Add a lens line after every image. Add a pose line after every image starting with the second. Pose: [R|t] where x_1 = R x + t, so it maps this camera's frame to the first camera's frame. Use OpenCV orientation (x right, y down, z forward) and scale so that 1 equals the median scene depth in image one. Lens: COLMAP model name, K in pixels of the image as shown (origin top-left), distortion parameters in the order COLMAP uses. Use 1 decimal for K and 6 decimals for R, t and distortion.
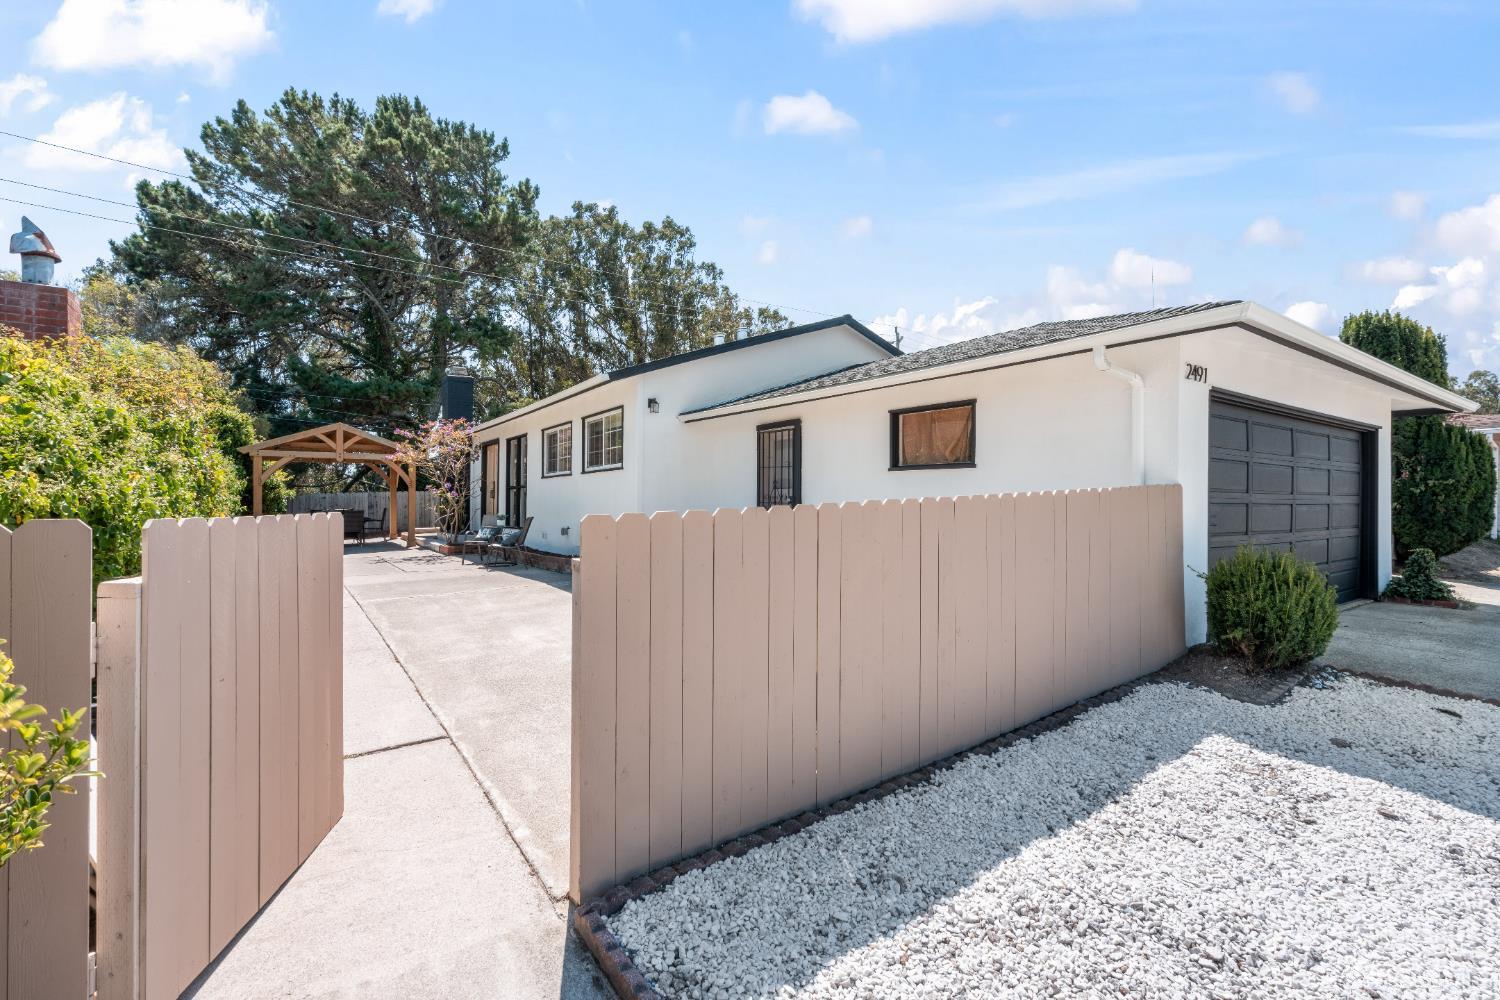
lens RADIAL K [[678.2, 0, 750.0], [0, 678.2, 500.0], [0, 0, 1]] dist [-0.002628, -0.000212]
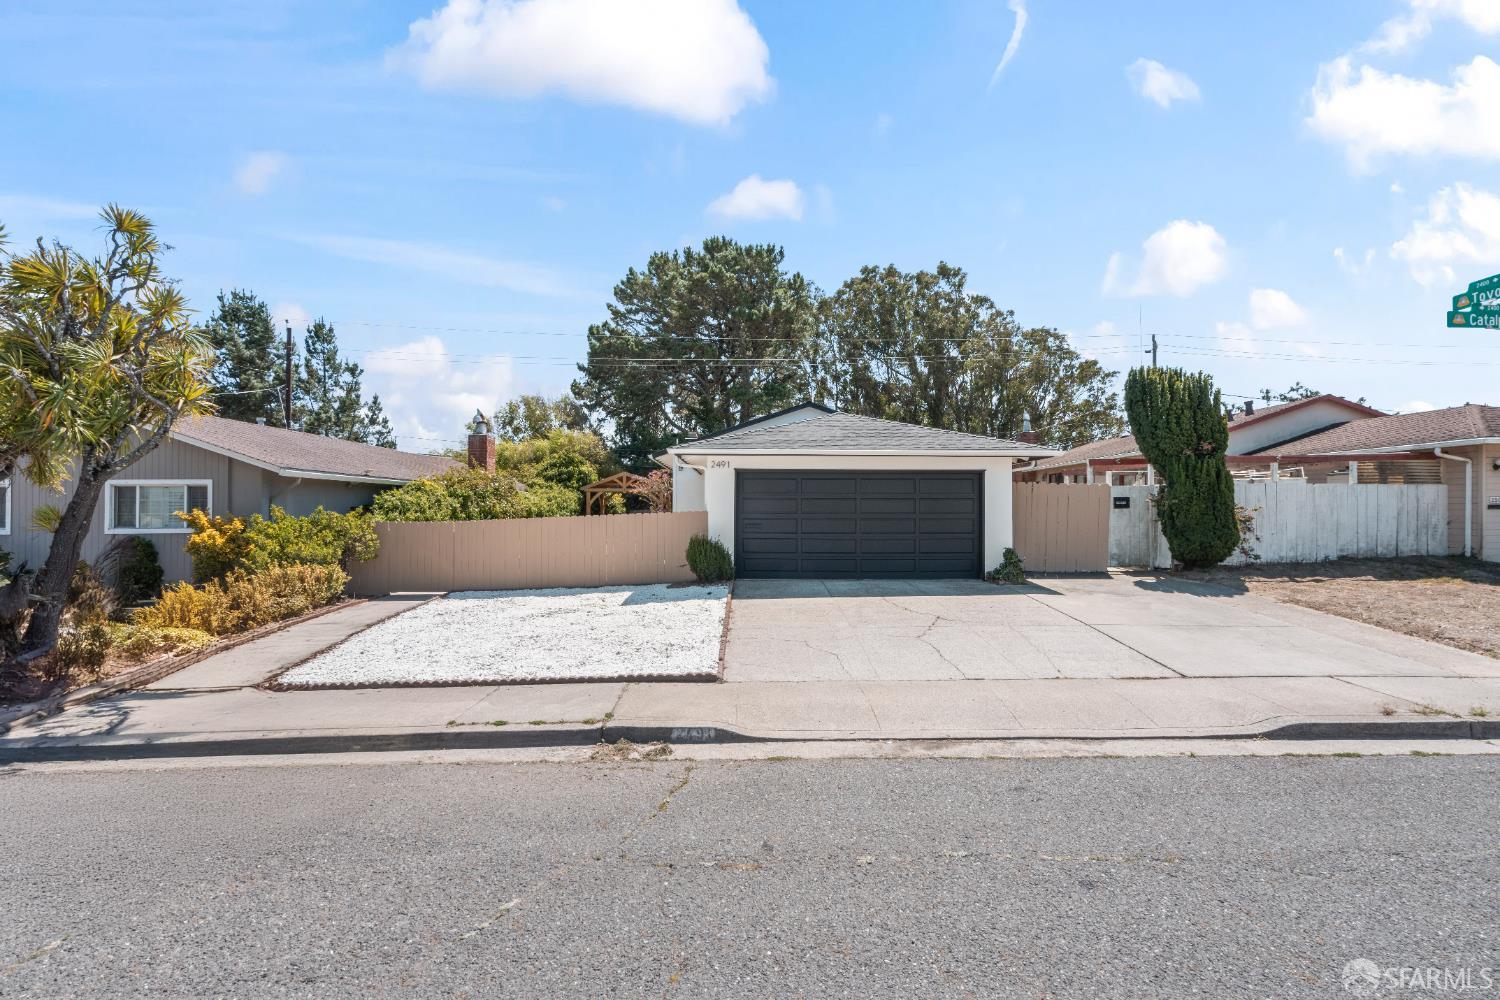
lens RADIAL K [[695.8, 0, 750.0], [0, 695.8, 500.0], [0, 0, 1]] dist [0.000214, -0.000558]
pose [[0.821086, -0.010381, -0.570710, 0.427072], [0.000907, 0.999857, -0.016882, -0.003811], [0.570803, 0.013344, 0.820978, -0.196937]]
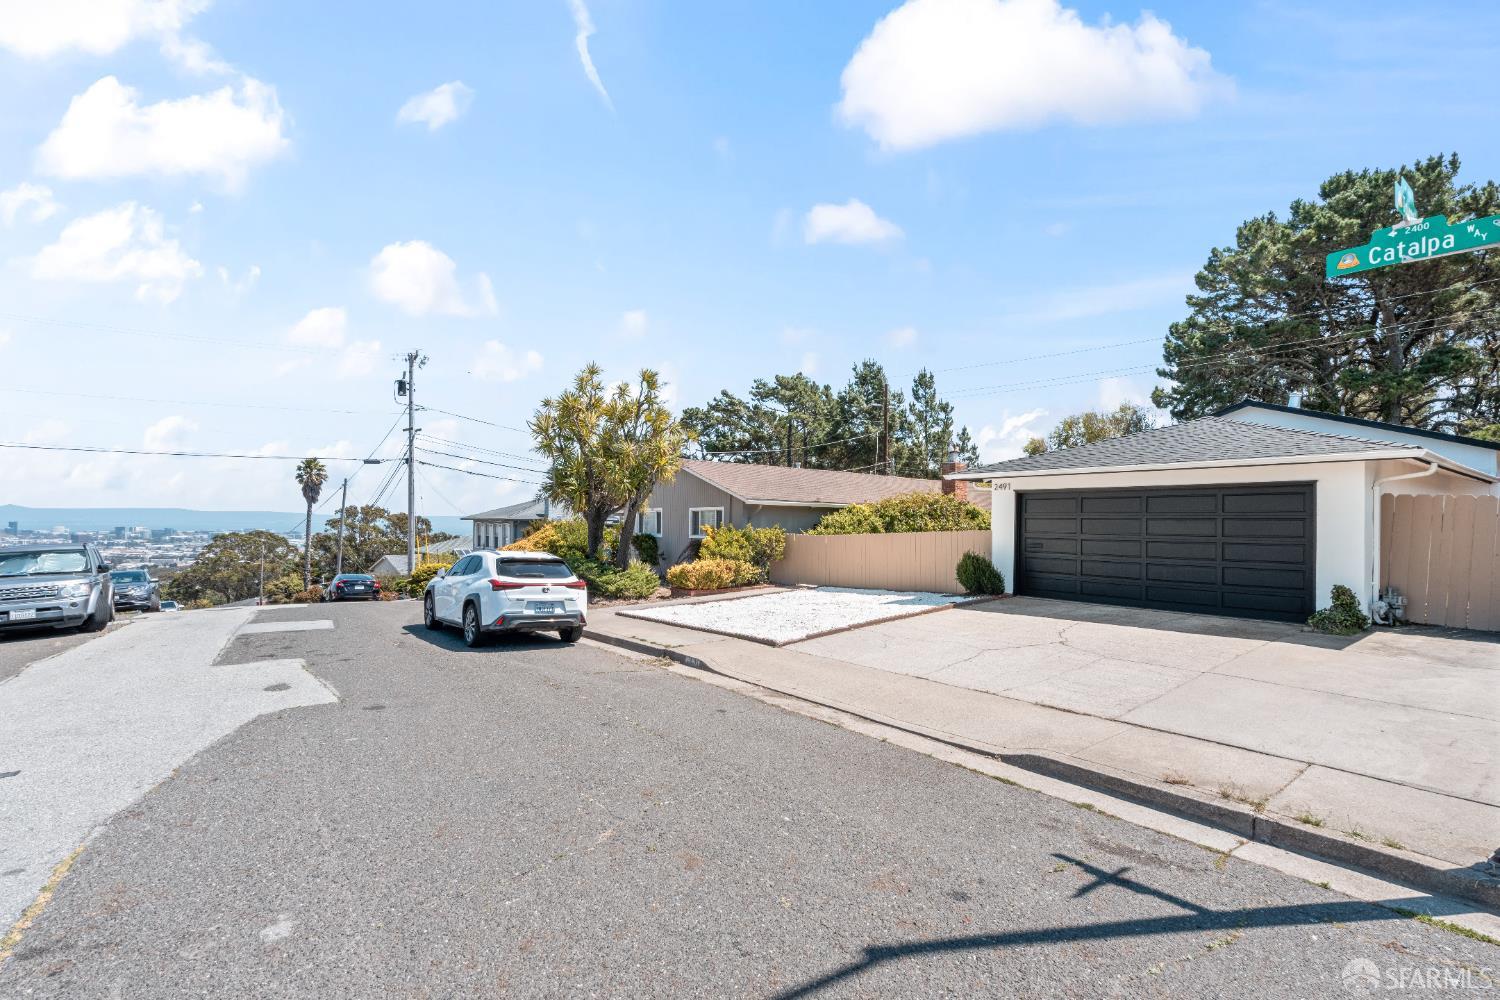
lens RADIAL K [[695.3, 0, 731.0], [0, 695.3, 504.7], [0, 0, 1]] dist [-0.000422, -0.000478]
pose [[0.023576, -0.028907, -0.999304, 0.642235], [-0.011942, 0.999502, -0.029194, -0.005653], [0.999651, 0.012622, 0.023219, -0.025165]]
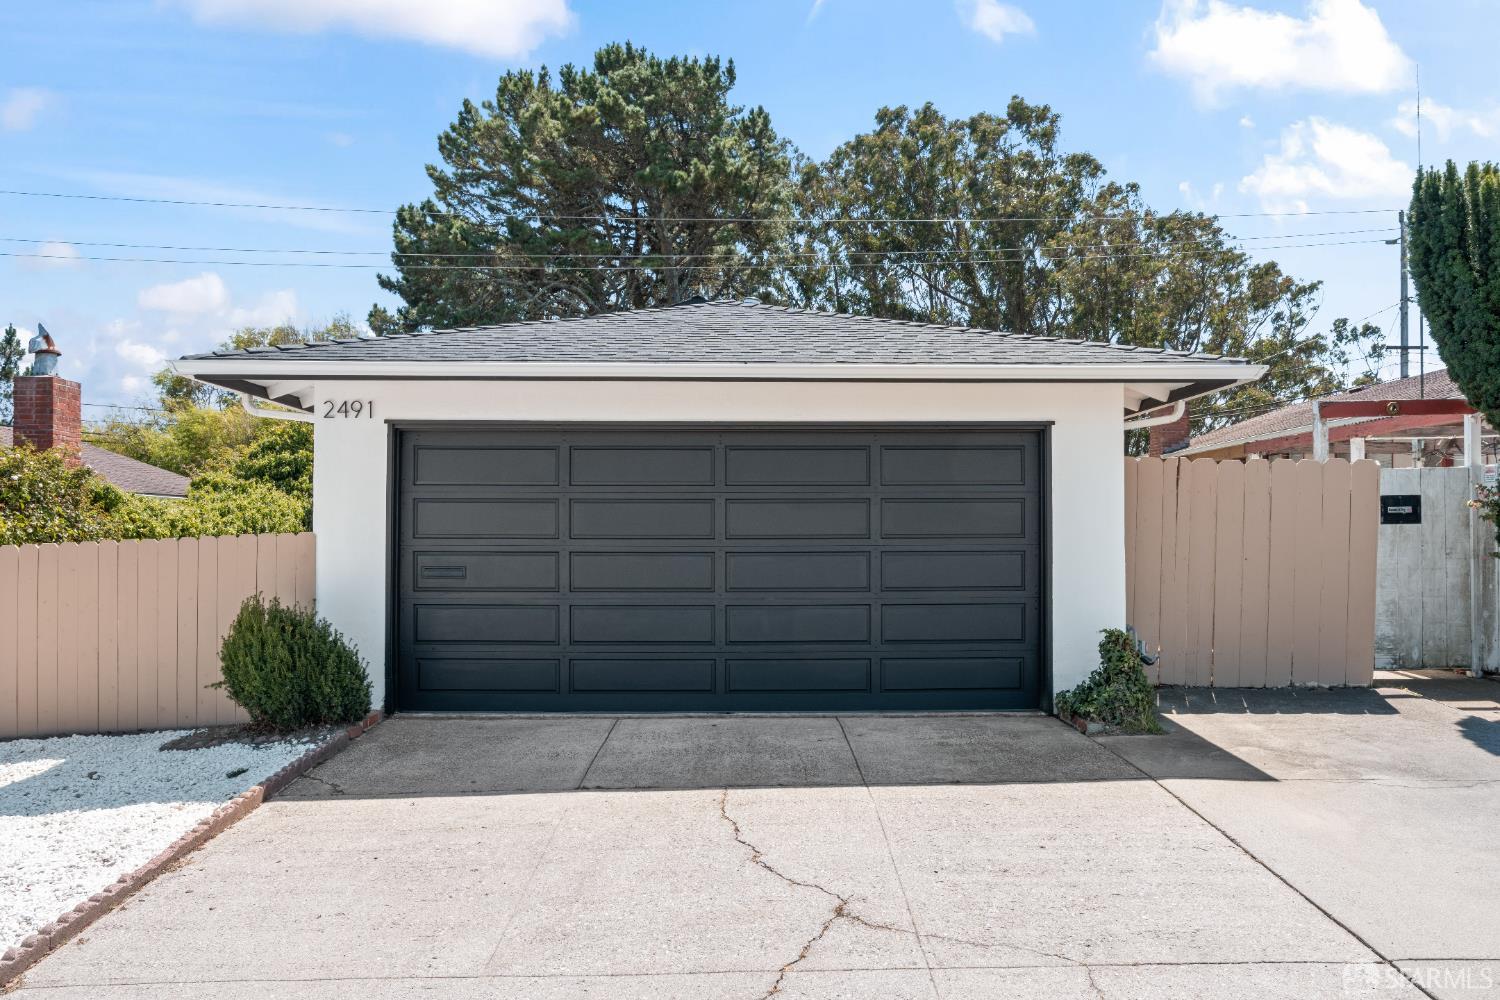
lens RADIAL K [[1056.1, 0, 752.2], [0, 1056.1, 547.6], [0, 0, 1]] dist [0.007885, 0.003379]
pose [[0.829194, 0.006256, -0.558925, 0.373926], [0.003237, 0.999867, 0.015994, -0.004468], [0.558951, -0.015071, 0.829064, 0.017762]]
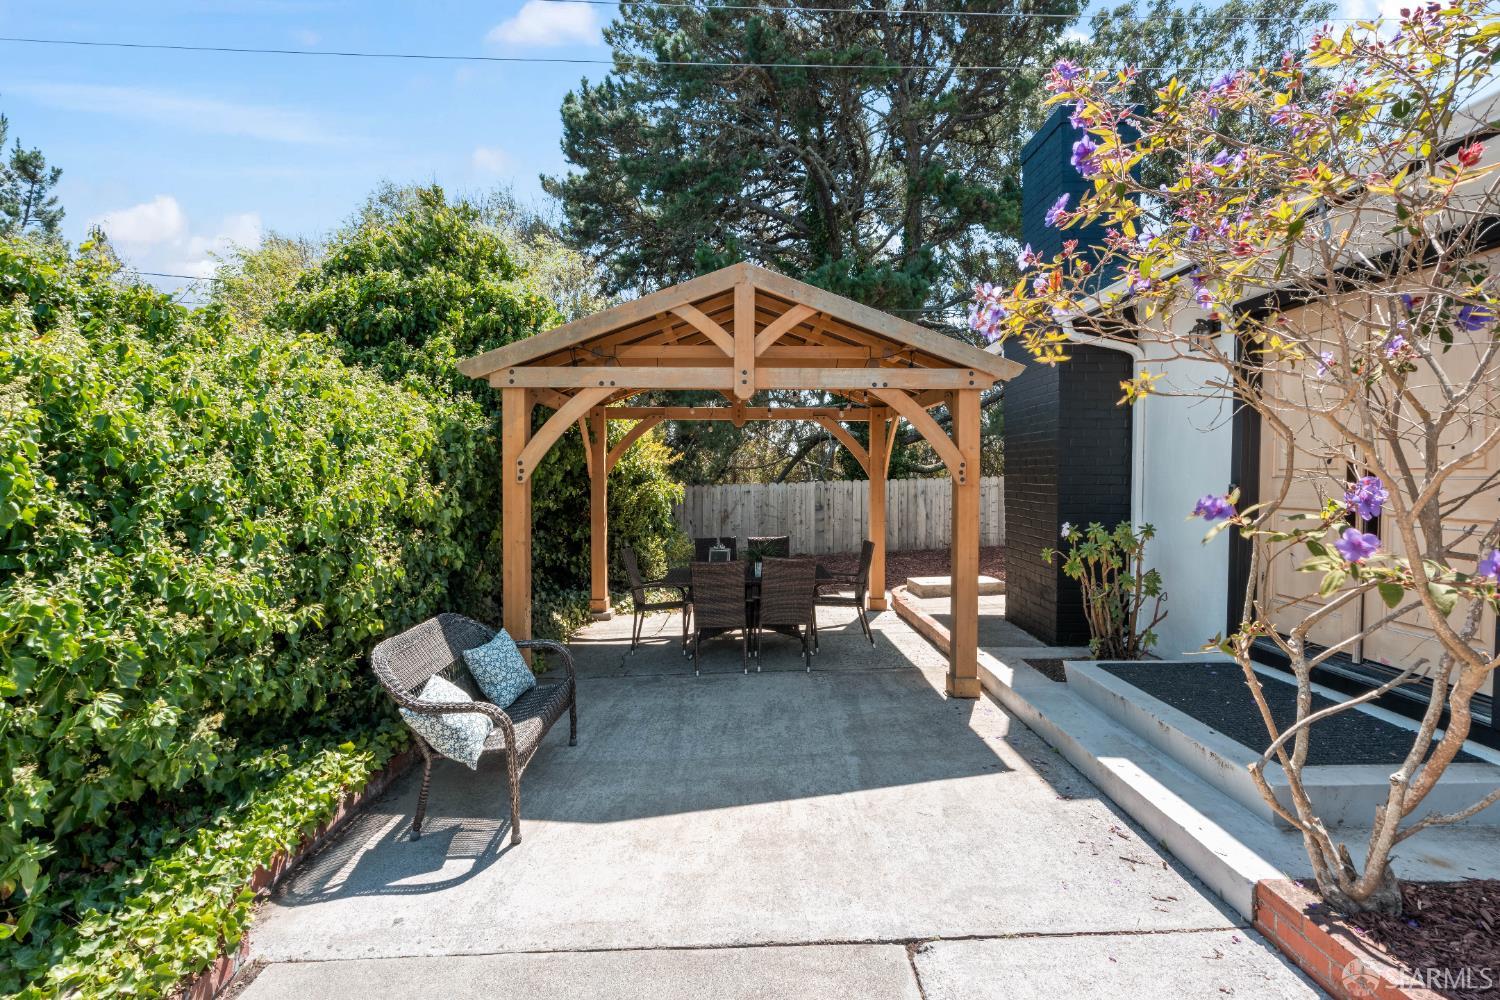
lens RADIAL K [[681.4, 0, 753.8], [0, 681.4, 479.3], [0, 0, 1]] dist [0.003651, 0.000194]
pose [[0.830692, 0.001425, -0.556731, -0.257390], [0.001579, 0.999987, 0.004916, -0.013916], [0.556730, -0.004963, 0.830679, 0.443890]]
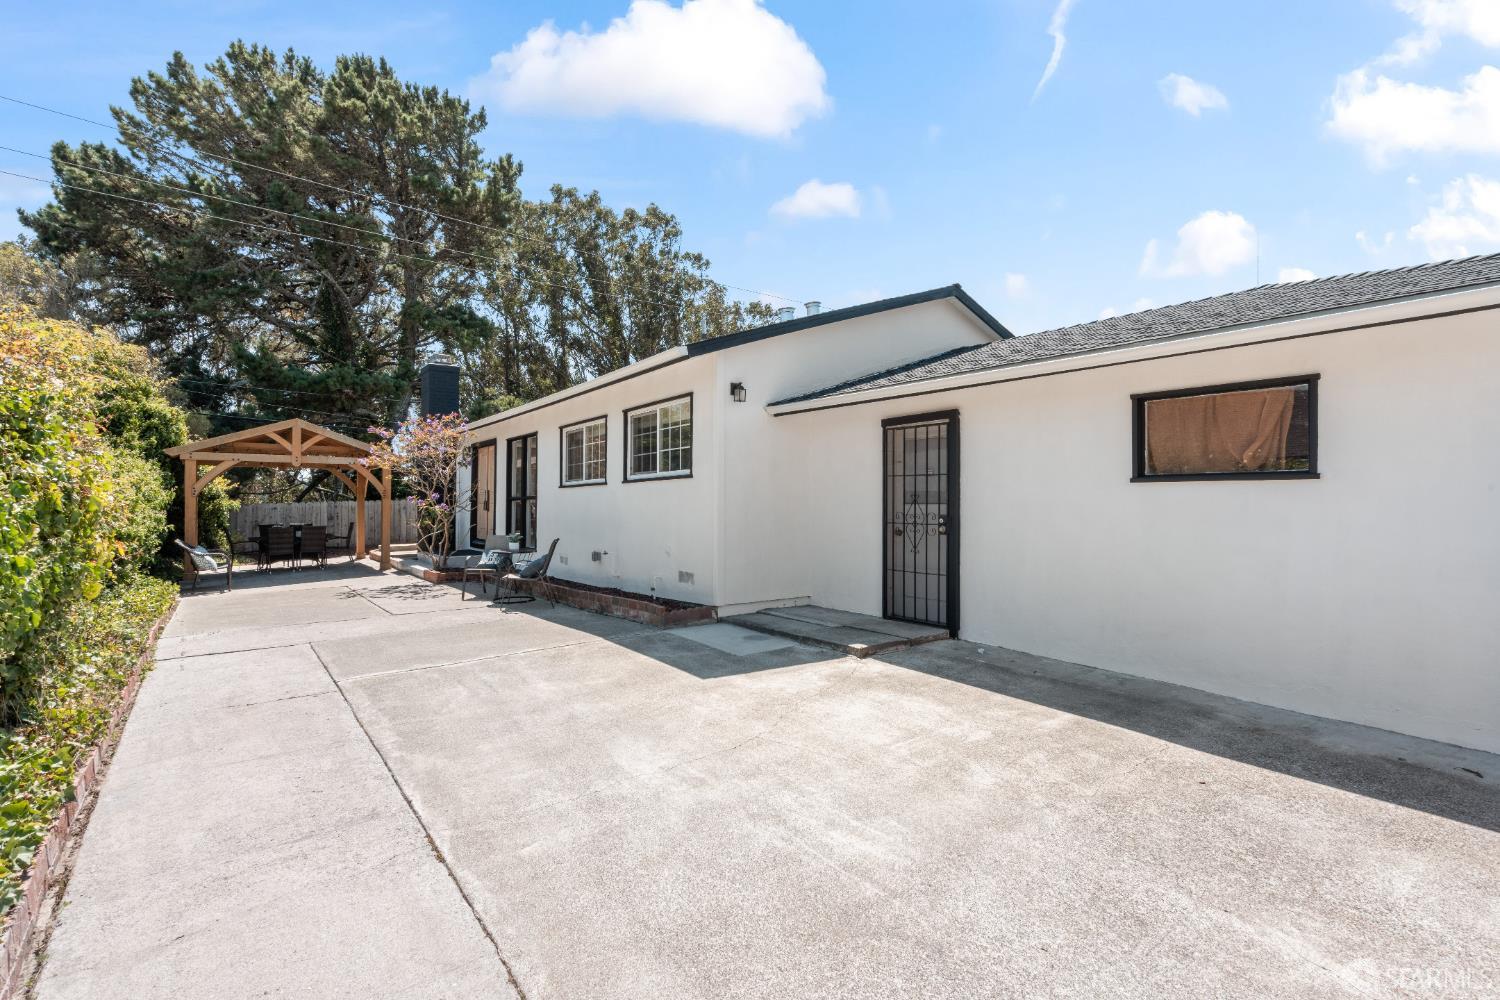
lens RADIAL K [[679.8, 0, 748.8], [0, 679.8, 497.2], [0, 0, 1]] dist [-0.002557, -0.000814]
pose [[0.998669, -0.002574, 0.051513, -0.062851], [0.003048, 0.999954, -0.009119, -0.006403], [-0.051487, 0.009264, 0.998631, 0.094554]]
